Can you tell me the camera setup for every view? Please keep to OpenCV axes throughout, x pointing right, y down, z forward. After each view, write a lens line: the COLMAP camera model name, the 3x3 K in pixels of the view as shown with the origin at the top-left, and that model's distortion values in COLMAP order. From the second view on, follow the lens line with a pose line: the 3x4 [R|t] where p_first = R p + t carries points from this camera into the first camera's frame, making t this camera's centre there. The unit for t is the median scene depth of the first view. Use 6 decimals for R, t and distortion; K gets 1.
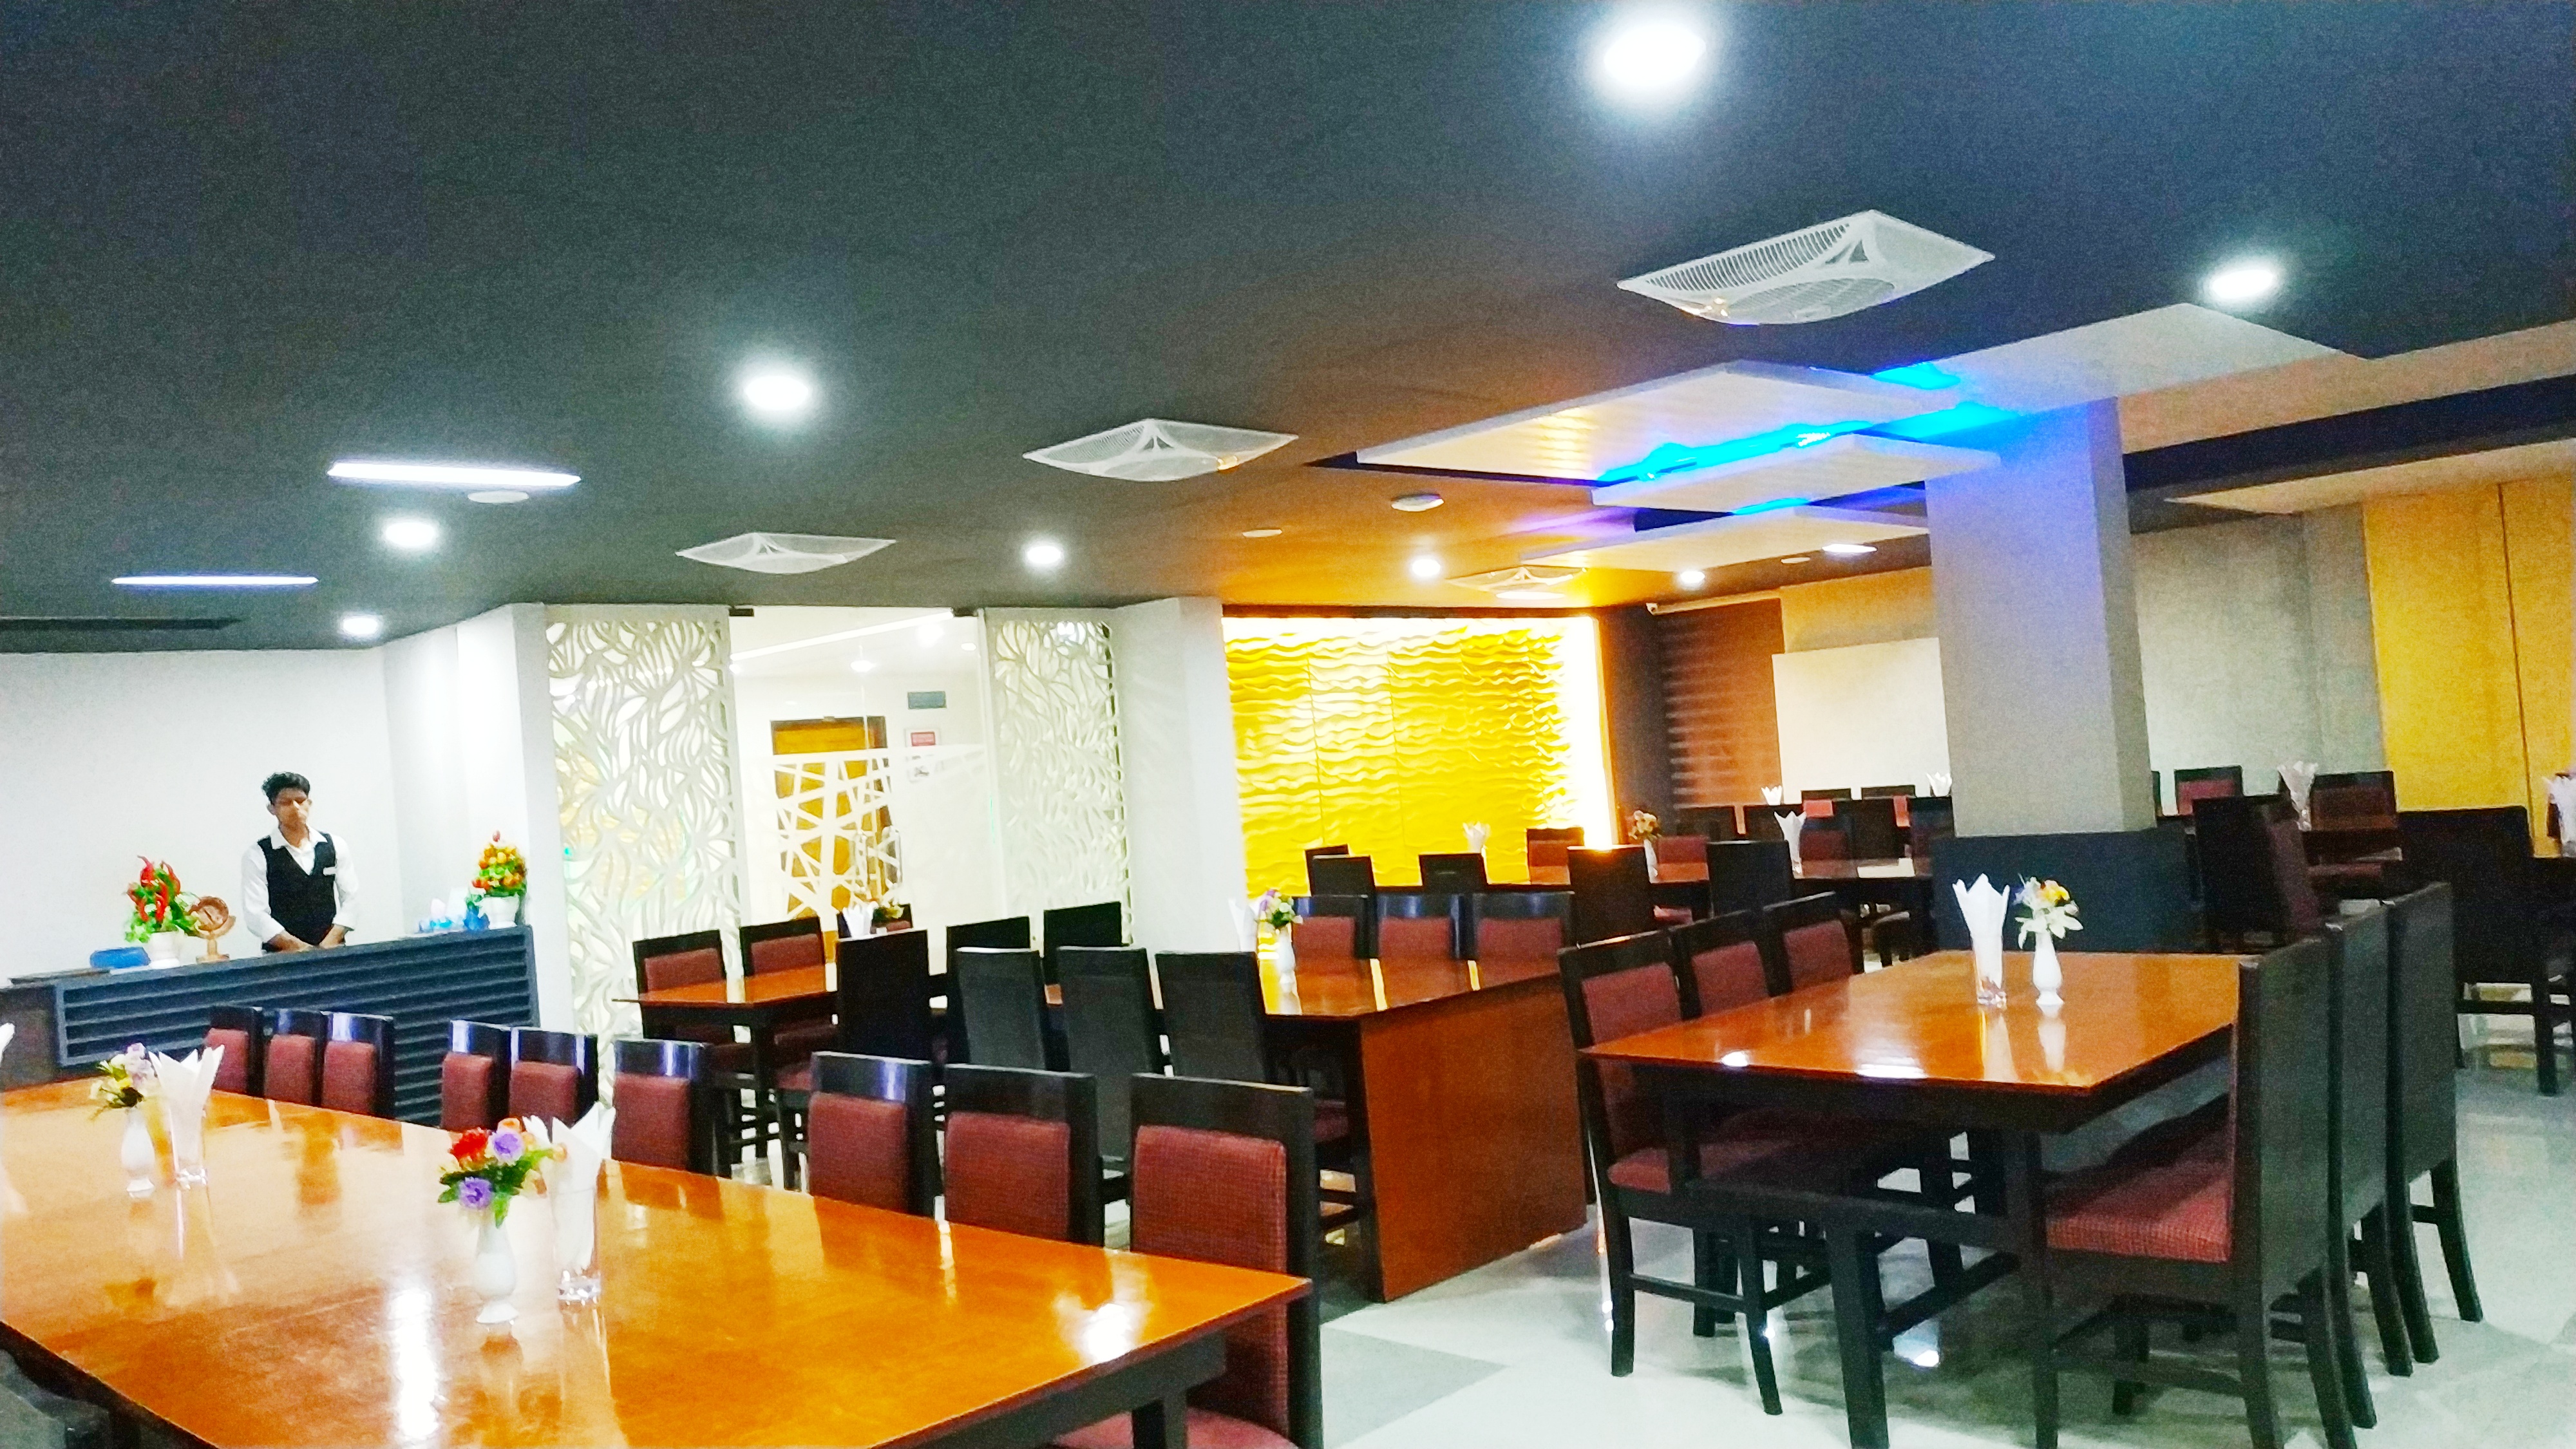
lens RADIAL K [[1857.4, 0, 1296.9], [0, 1857.4, 721.6], [0, 0, 1]] dist [0.046039, -0.079164]
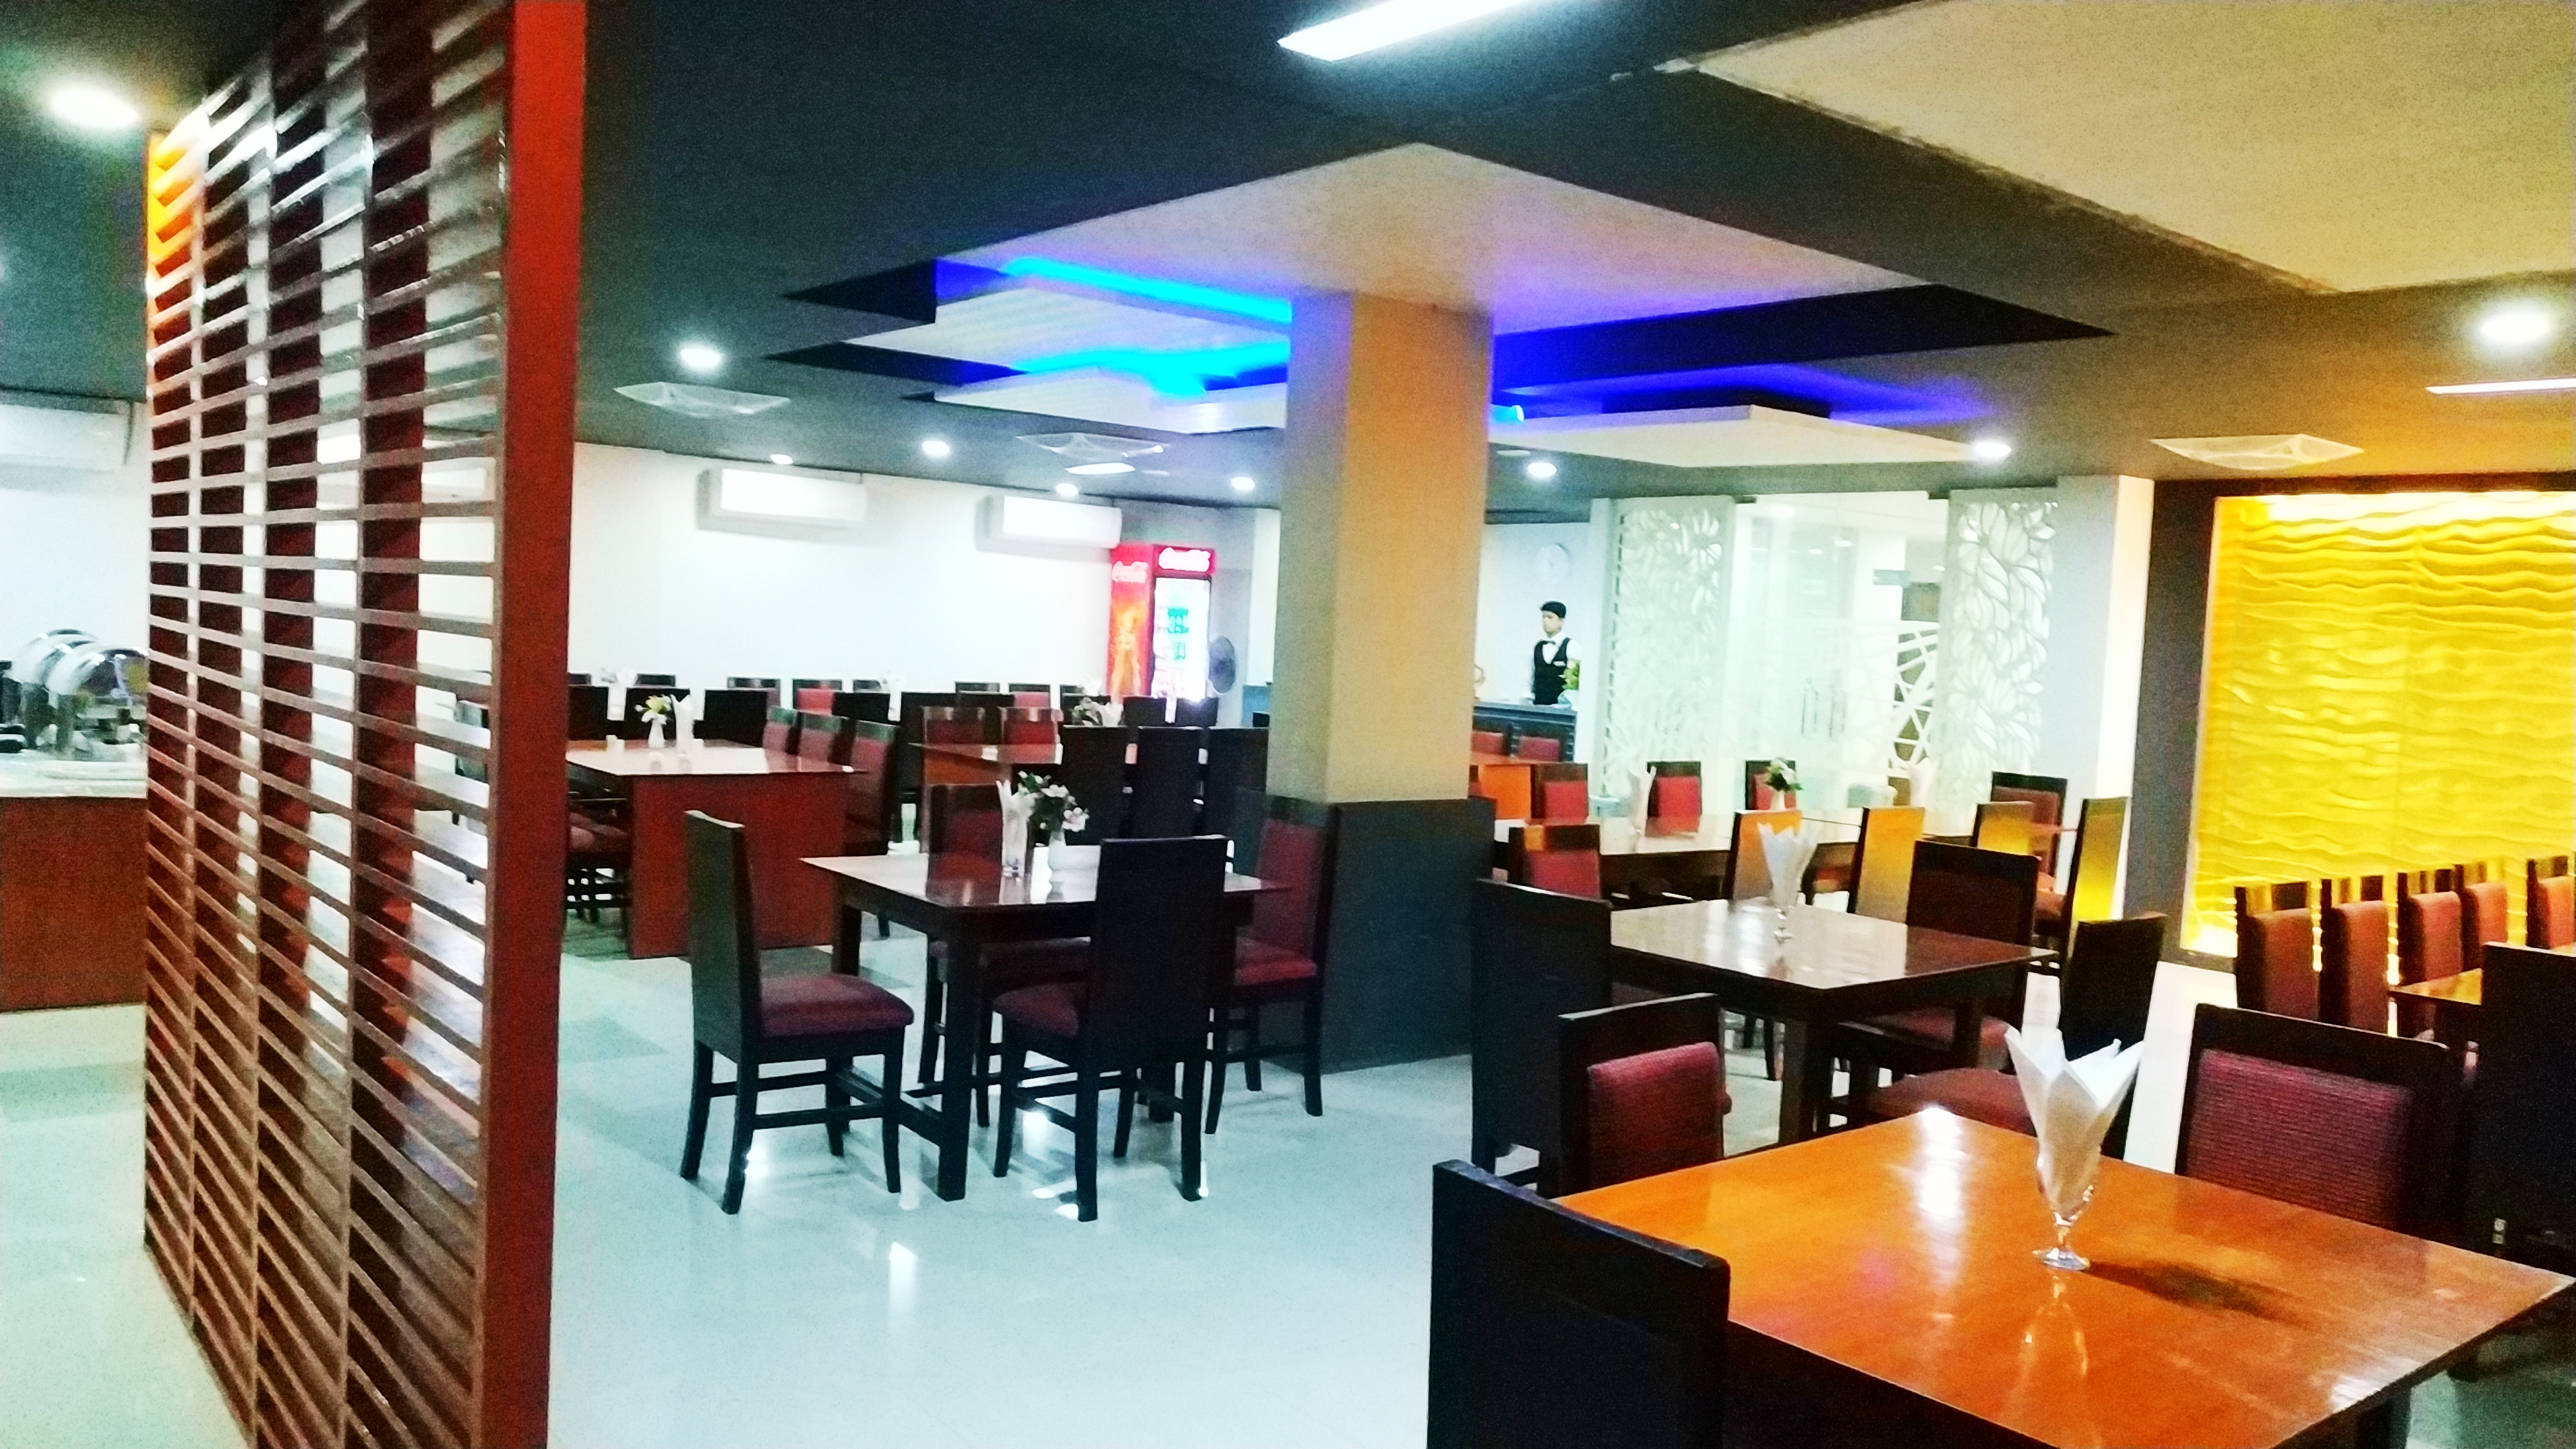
lens RADIAL K [[1857.4, 0, 1305.4], [0, 1857.4, 718.1], [0, 0, 1]] dist [0.046039, -0.079164]
pose [[-0.112419, 0.138260, -0.983995, 1.106570], [-0.004780, 0.990186, 0.139676, -0.097355], [0.993649, 0.020406, -0.110654, 0.939962]]
